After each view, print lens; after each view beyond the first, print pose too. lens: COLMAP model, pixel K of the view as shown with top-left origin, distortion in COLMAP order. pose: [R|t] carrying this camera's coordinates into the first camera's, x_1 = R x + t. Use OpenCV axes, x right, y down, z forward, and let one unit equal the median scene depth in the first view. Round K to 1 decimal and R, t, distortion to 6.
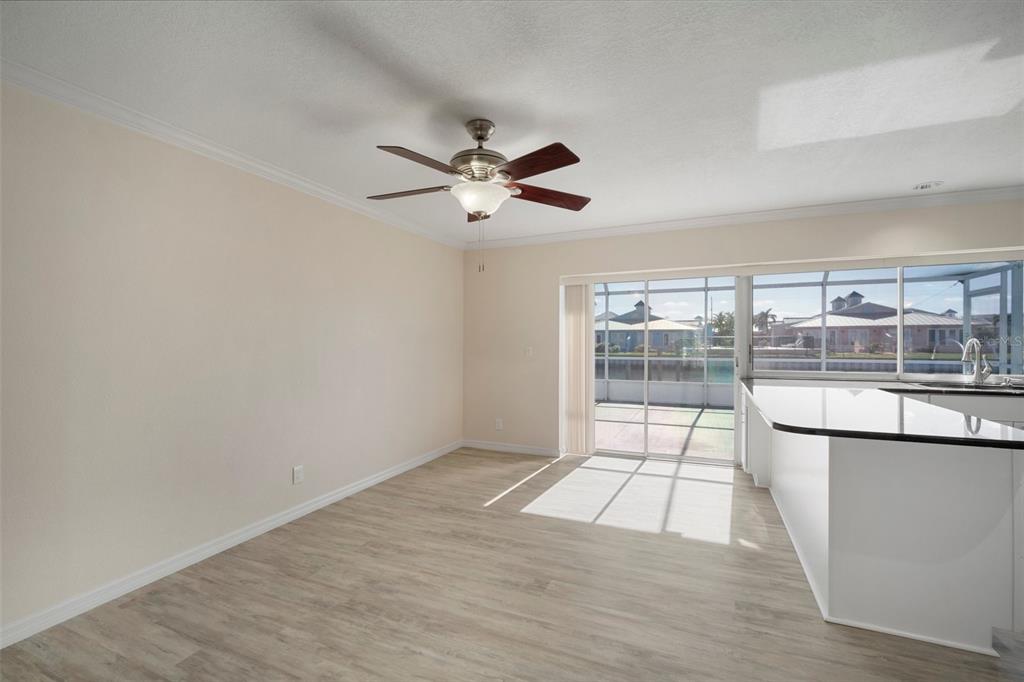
lens RADIAL K [[446.6, 0, 509.2], [0, 446.6, 339.5], [0, 0, 1]] dist [-0.002450, 0.000130]
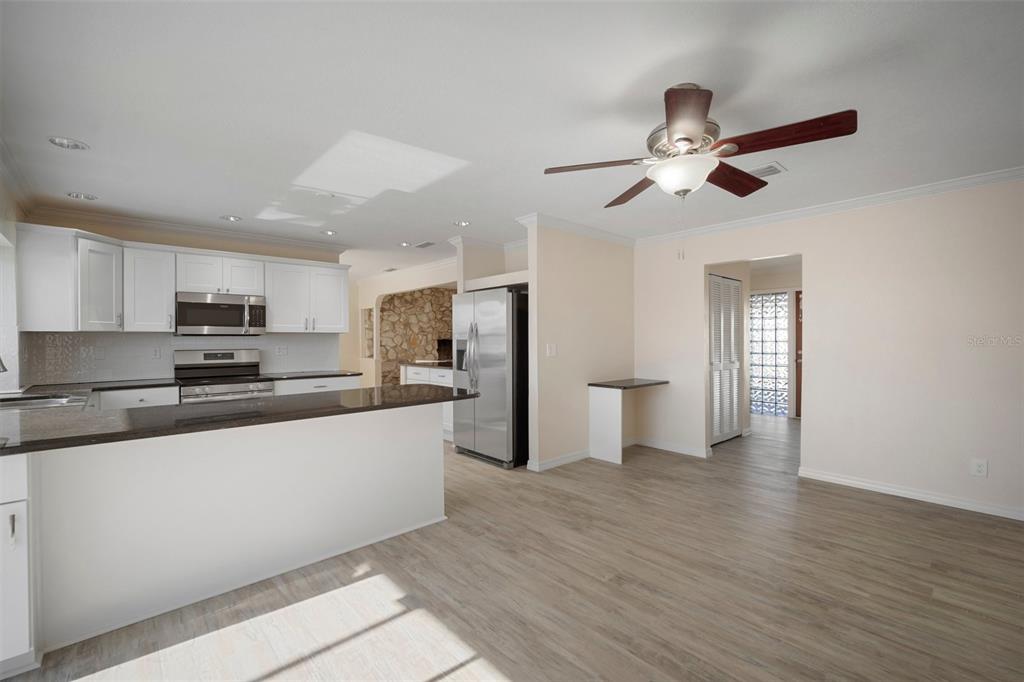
lens RADIAL K [[444.5, 0, 511.1], [0, 444.5, 343.1], [0, 0, 1]] dist [-0.015326, 0.005962]
pose [[-0.914227, 0.004501, 0.405177, -0.088133], [0.008672, 0.999927, 0.008459, 0.000462], [-0.405110, 0.011247, -0.914199, 1.522566]]
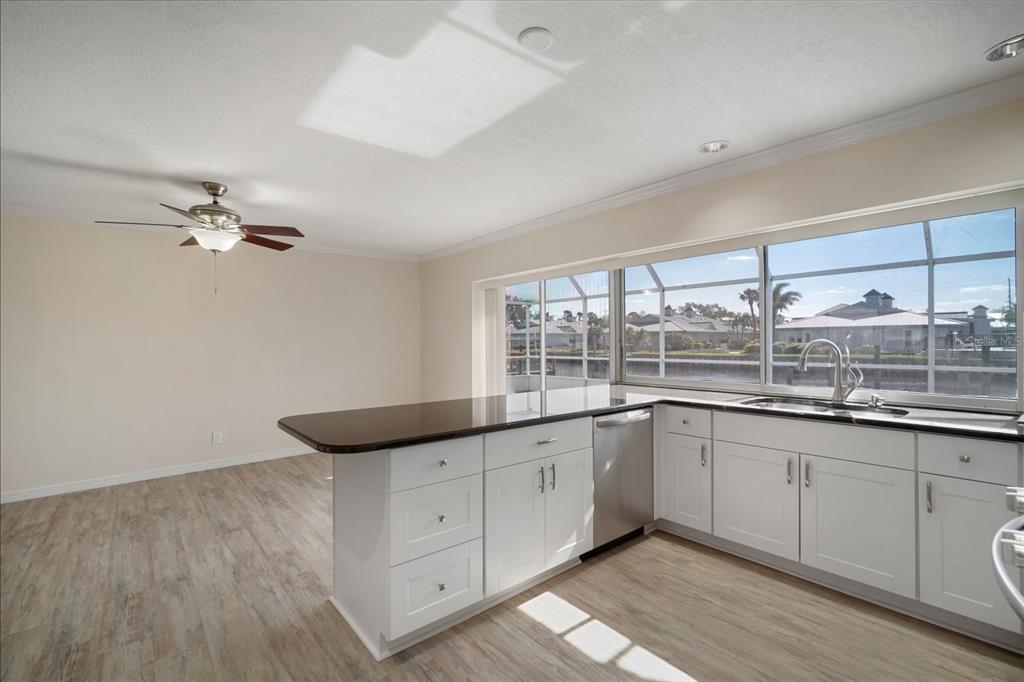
lens RADIAL K [[444.5, 0, 511.1], [0, 444.5, 343.1], [0, 0, 1]] dist [-0.015326, 0.005962]
pose [[0.902604, -0.003129, -0.430460, 1.035639], [0.006307, 0.999962, 0.005956, -0.003327], [0.430425, -0.008091, 0.902590, 0.138176]]
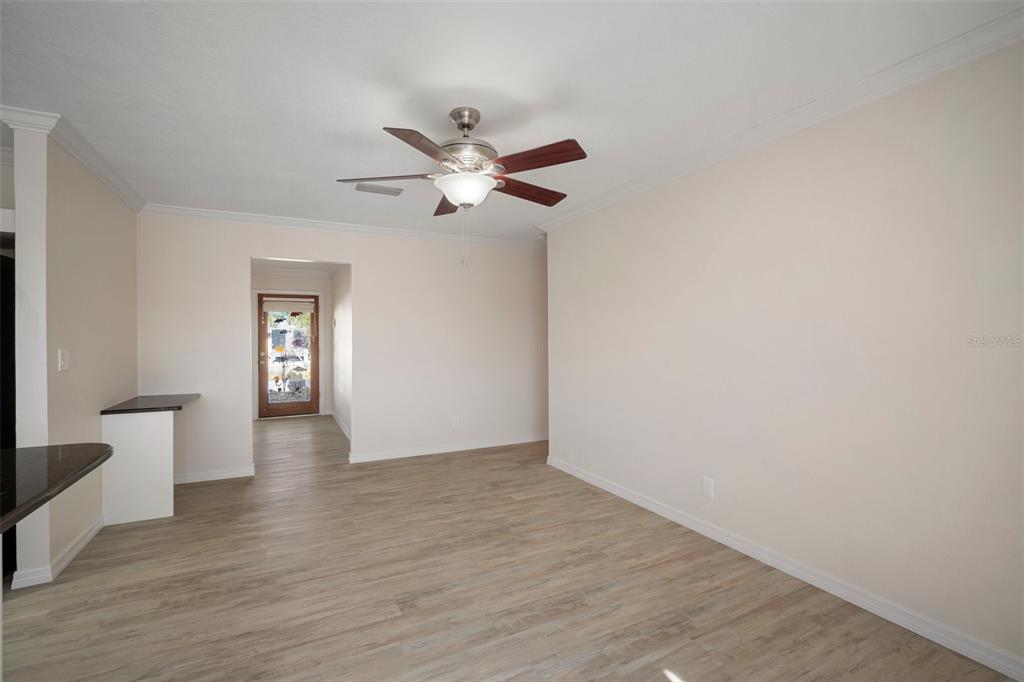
lens RADIAL K [[452.6, 0, 506.4], [0, 452.6, 337.7], [0, 0, 1]] dist [-0.005200, 0.000828]
pose [[-0.635007, 0.006235, -0.772481, 0.494798], [0.008067, 0.999966, 0.001440, 0.000524], [0.772465, -0.005318, -0.635036, 1.326561]]
